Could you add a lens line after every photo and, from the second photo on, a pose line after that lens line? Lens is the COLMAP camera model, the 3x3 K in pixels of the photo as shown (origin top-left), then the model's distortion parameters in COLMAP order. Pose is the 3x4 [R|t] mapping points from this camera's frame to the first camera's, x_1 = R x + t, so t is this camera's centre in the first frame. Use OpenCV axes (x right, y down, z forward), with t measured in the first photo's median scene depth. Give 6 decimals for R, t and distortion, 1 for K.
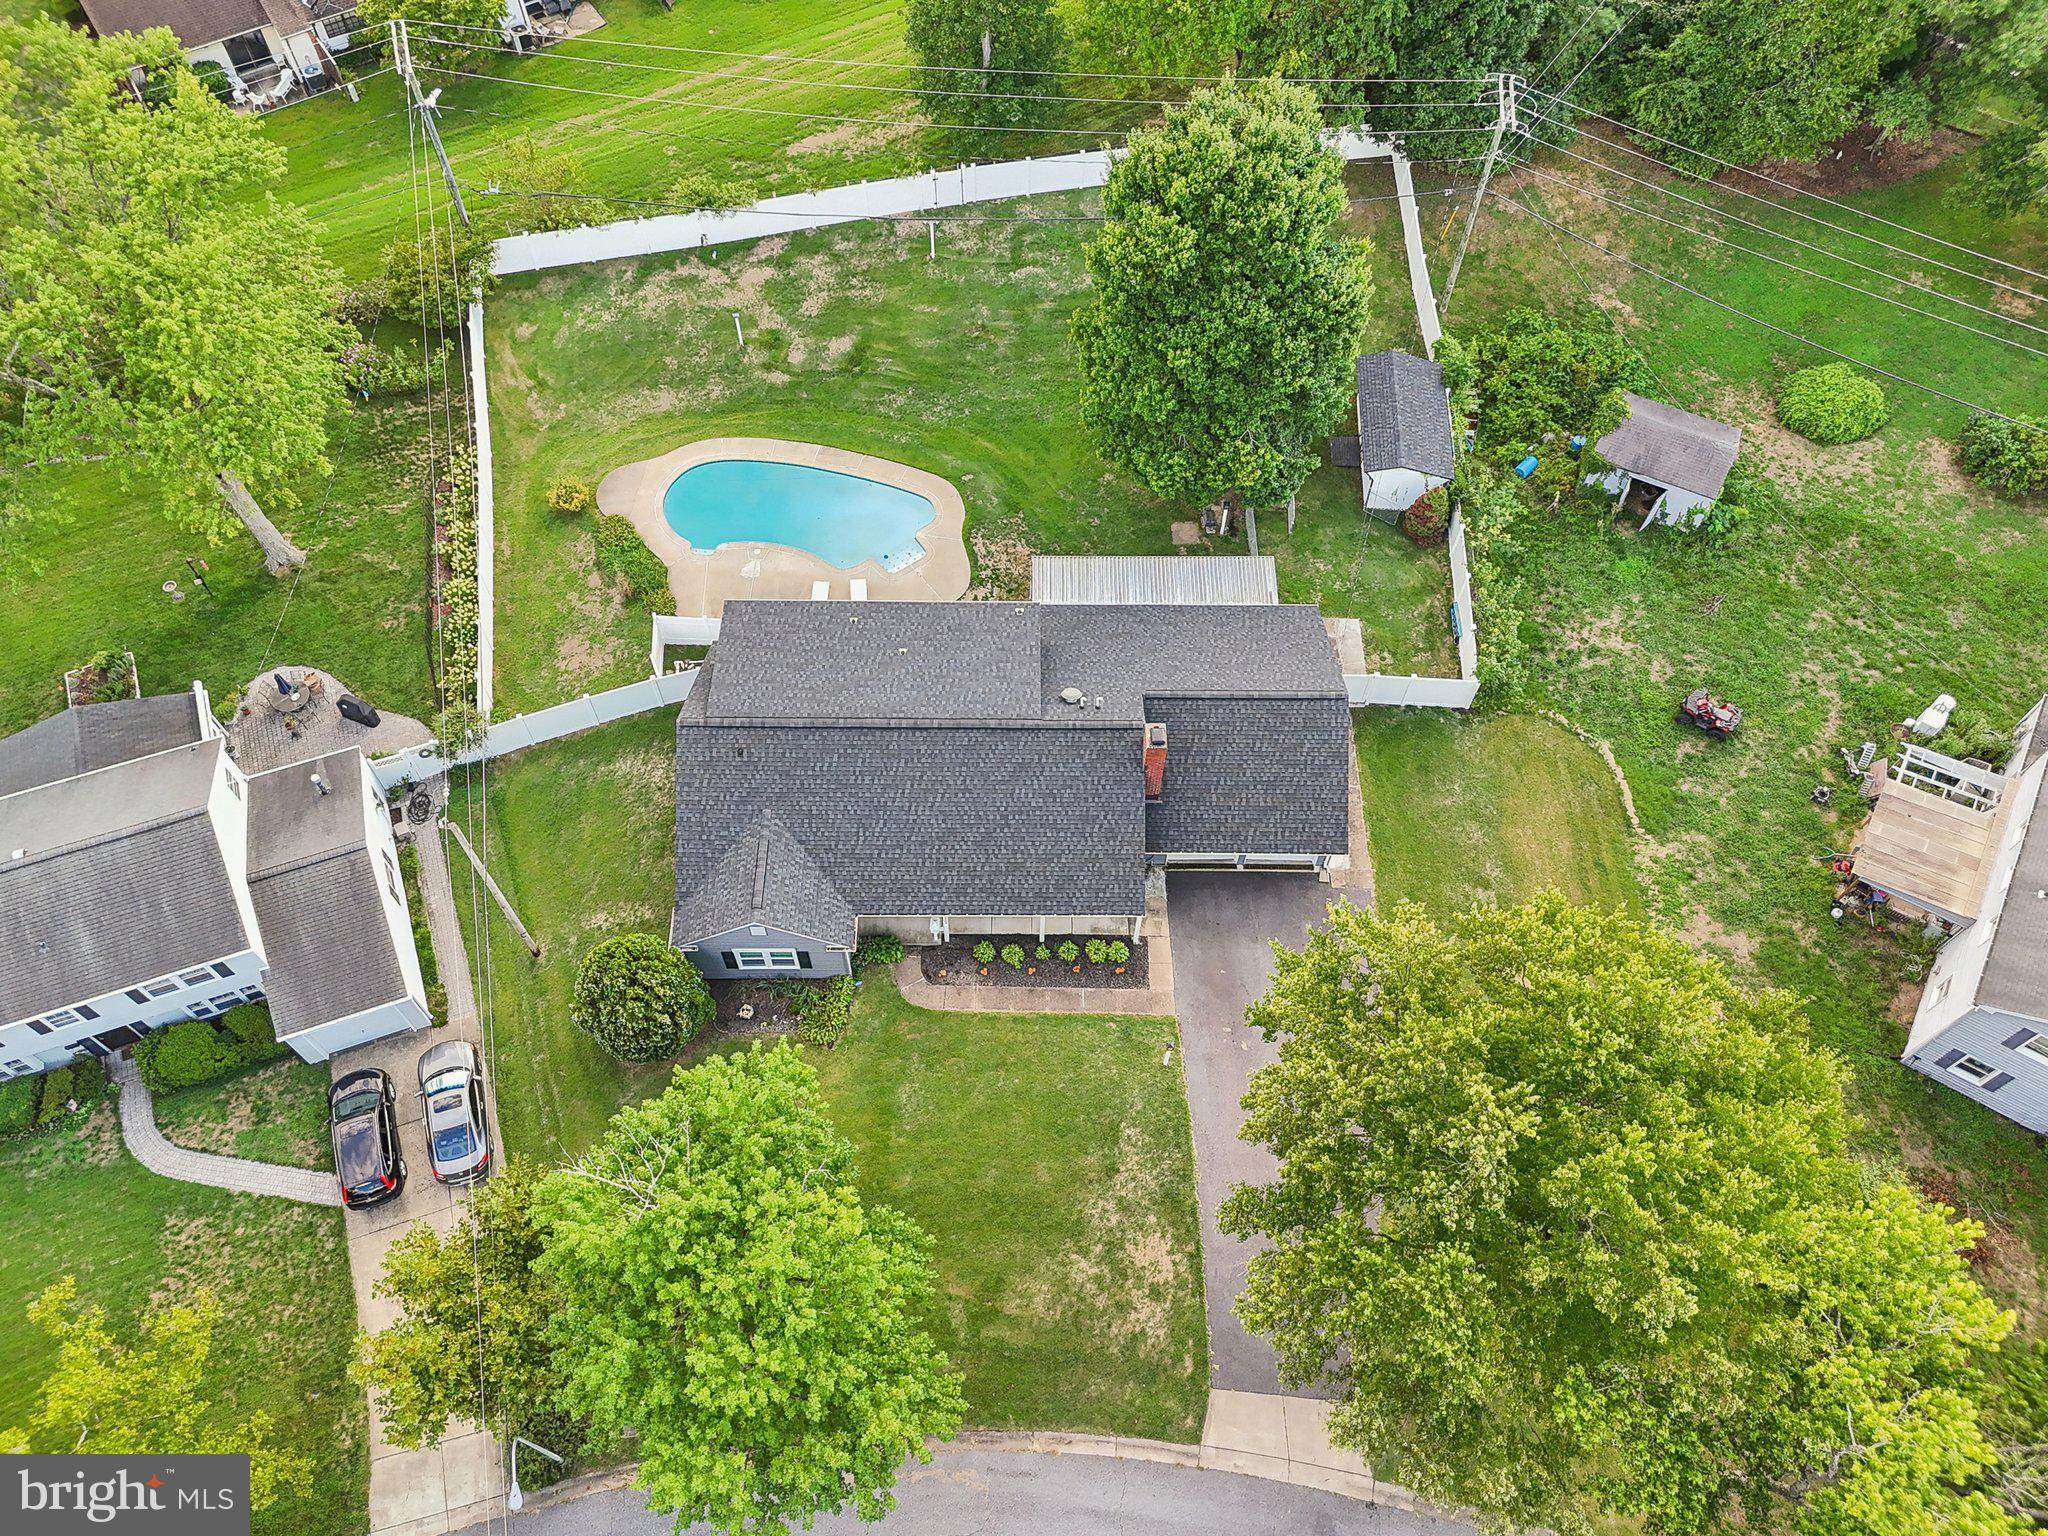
lens RADIAL K [[1548.6, 0, 1033.9], [0, 1548.6, 763.2], [0, 0, 1]] dist [0.060992, -0.062764]
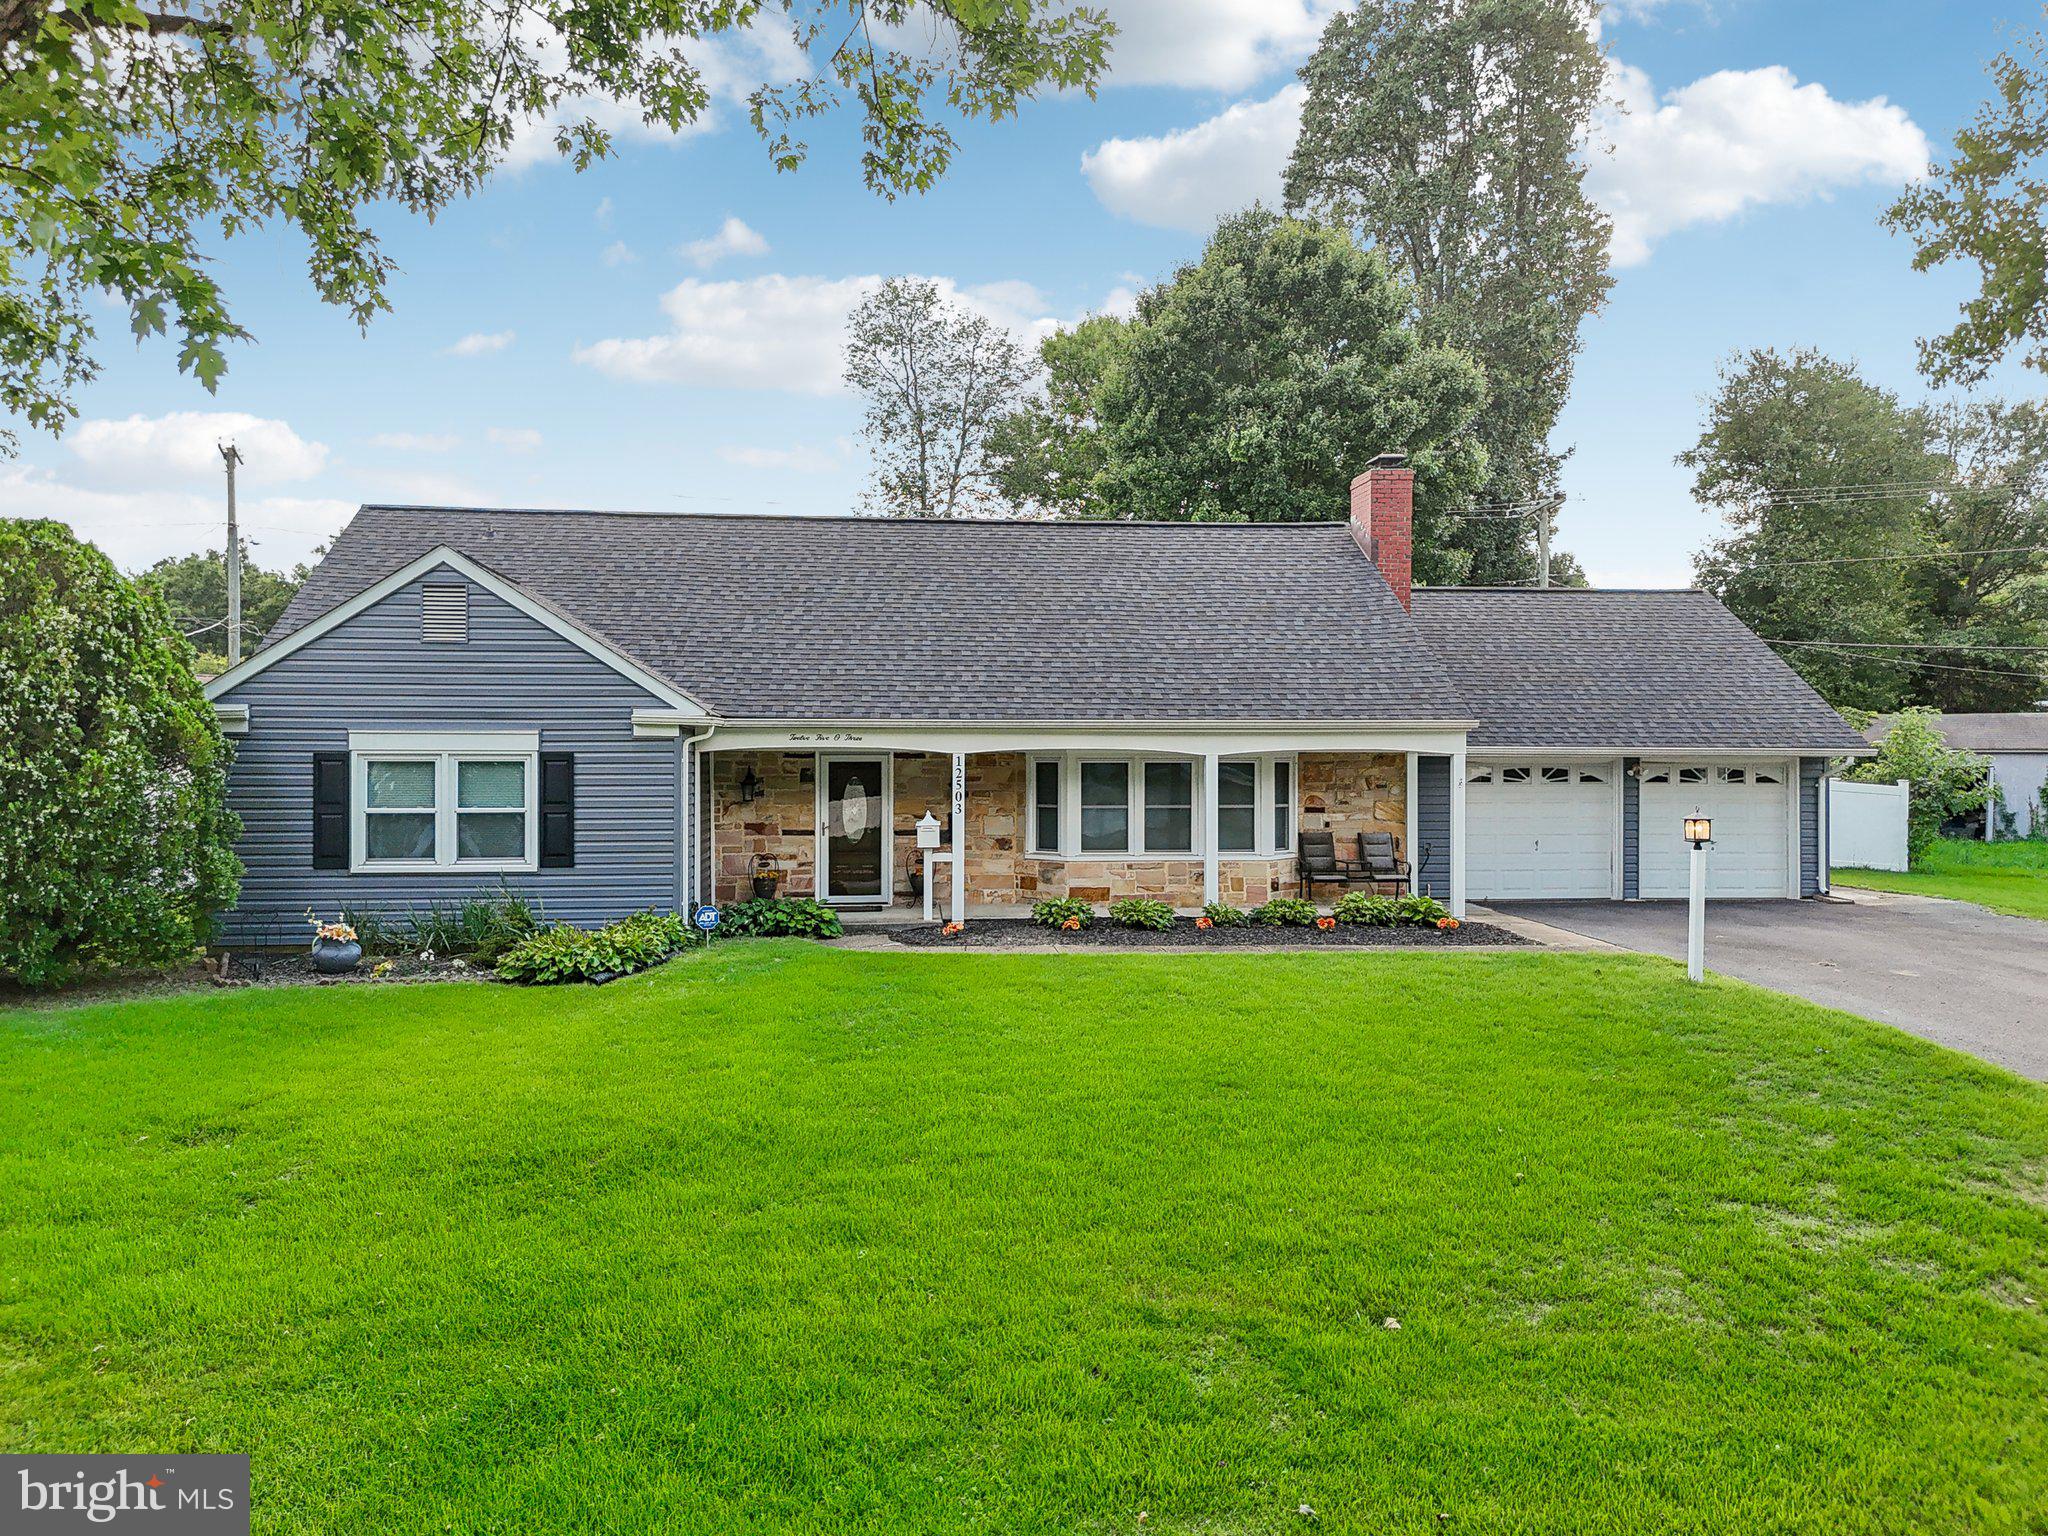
lens RADIAL K [[1548.6, 0, 1036.5], [0, 1548.6, 765.7], [0, 0, 1]] dist [0.060992, -0.062764]
pose [[0.995081, -0.018102, 0.097394, -0.068675], [0.092344, 0.525375, -0.845845, 0.384549], [-0.035857, 0.850678, 0.524463, 0.732455]]
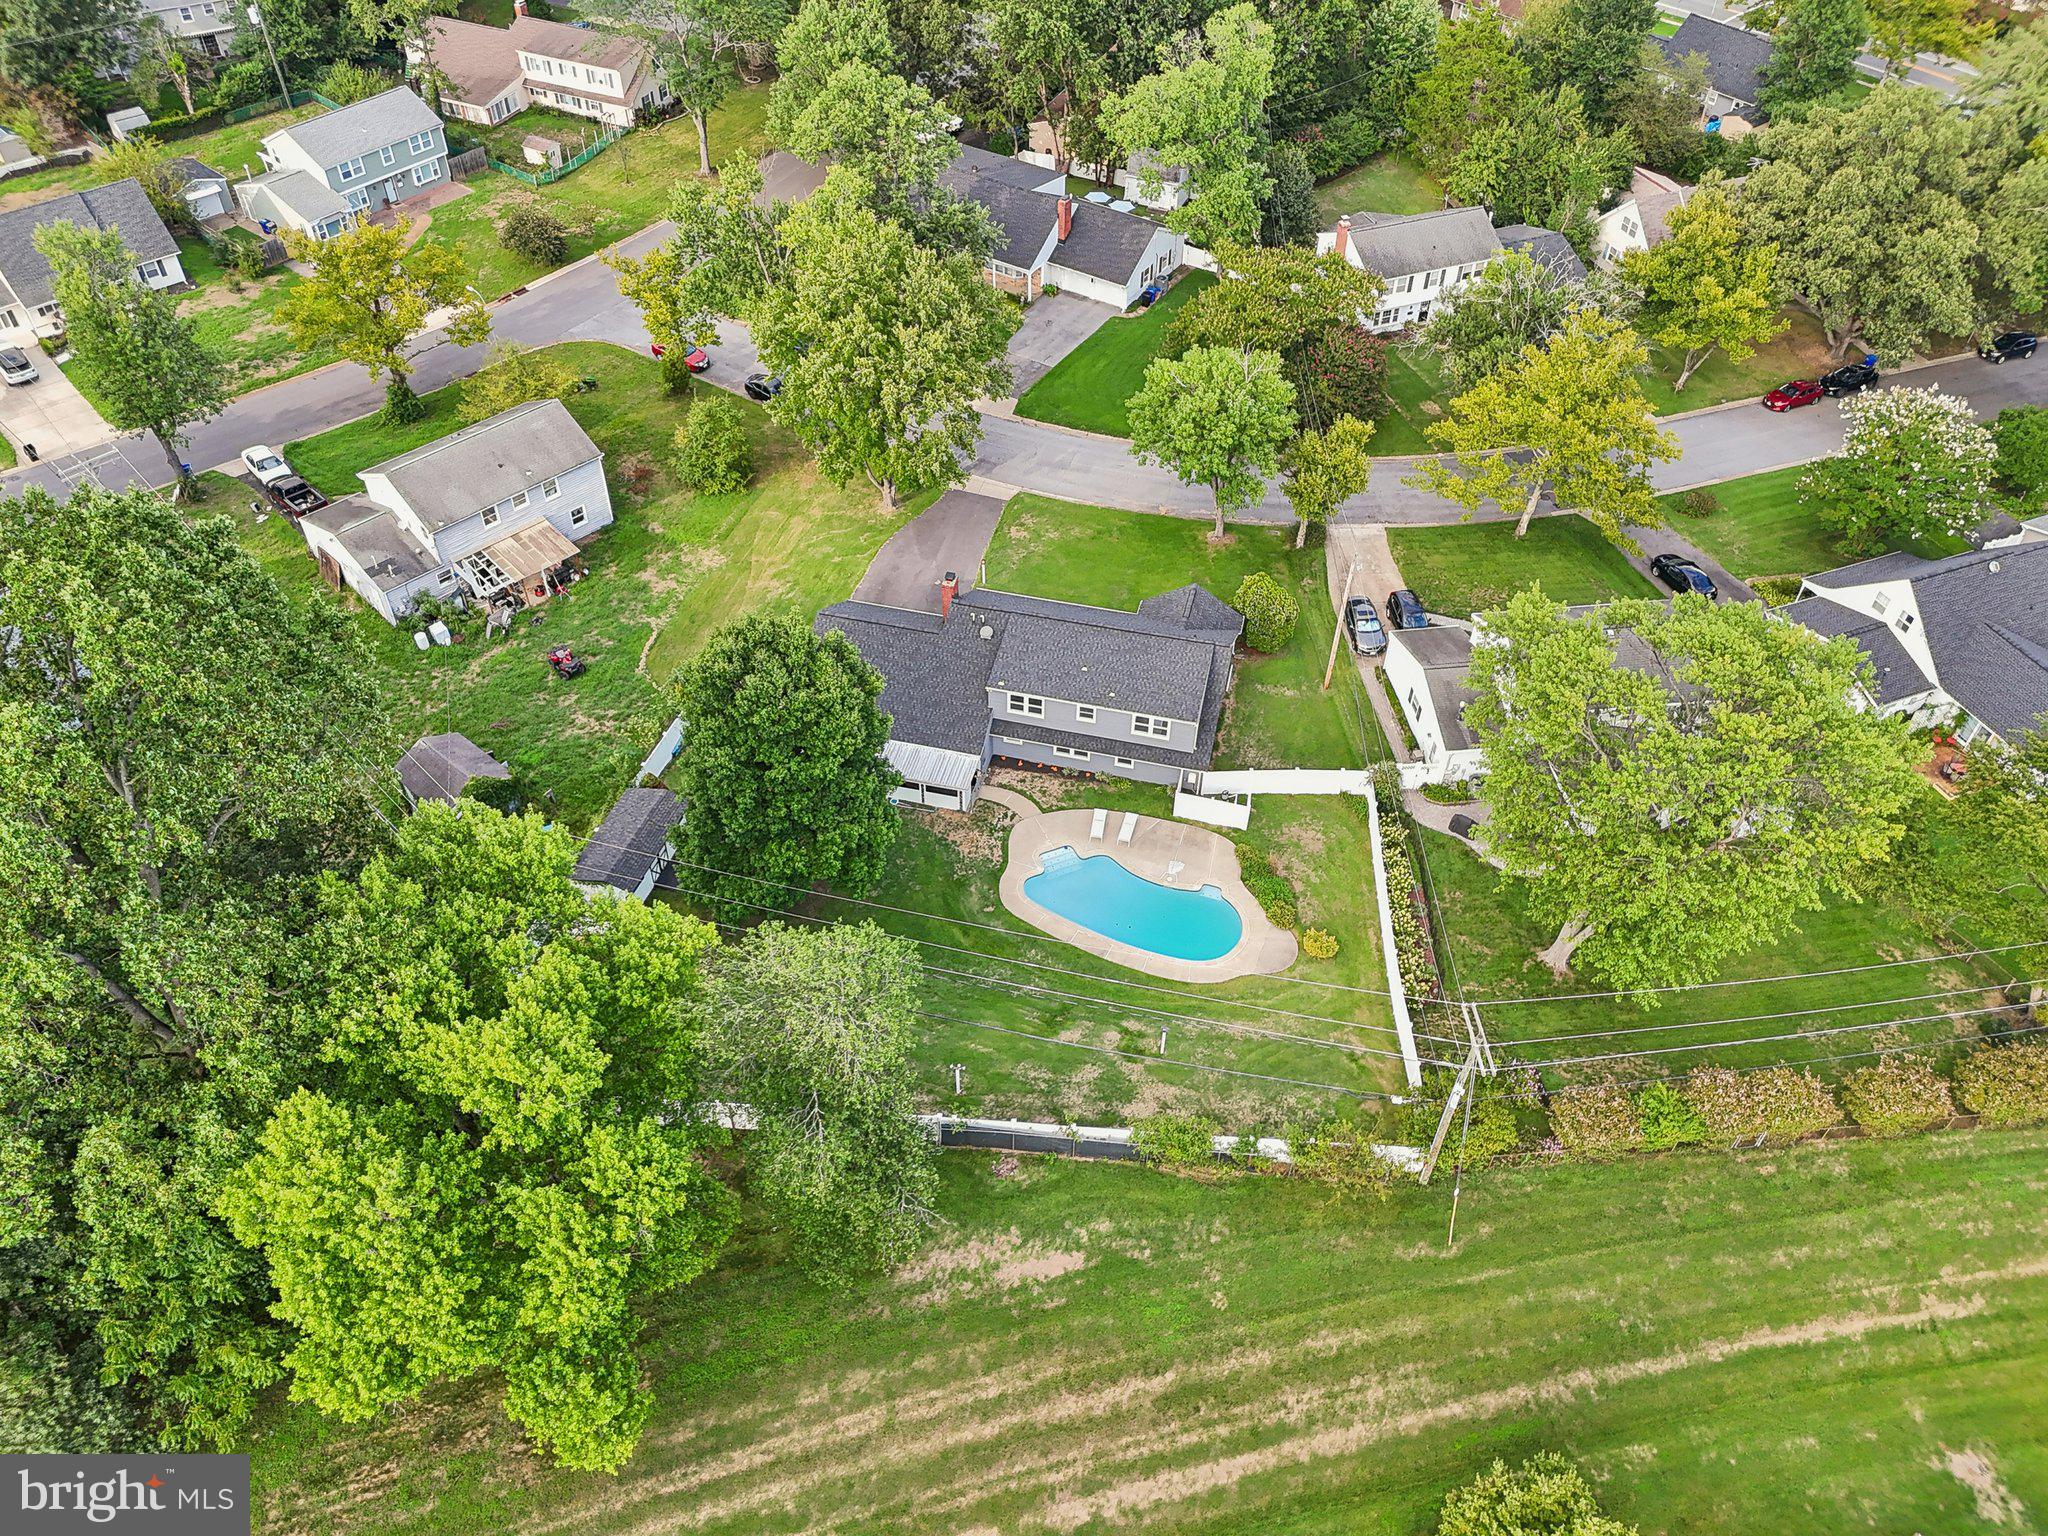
lens RADIAL K [[1548.6, 0, 1028.5], [0, 1548.6, 761.3], [0, 0, 1]] dist [0.060992, -0.062764]
pose [[-0.969775, -0.190249, 0.152782, -0.263524], [0.192592, -0.212360, 0.958025, -1.466690], [-0.149819, 0.958493, 0.242581, 0.680845]]
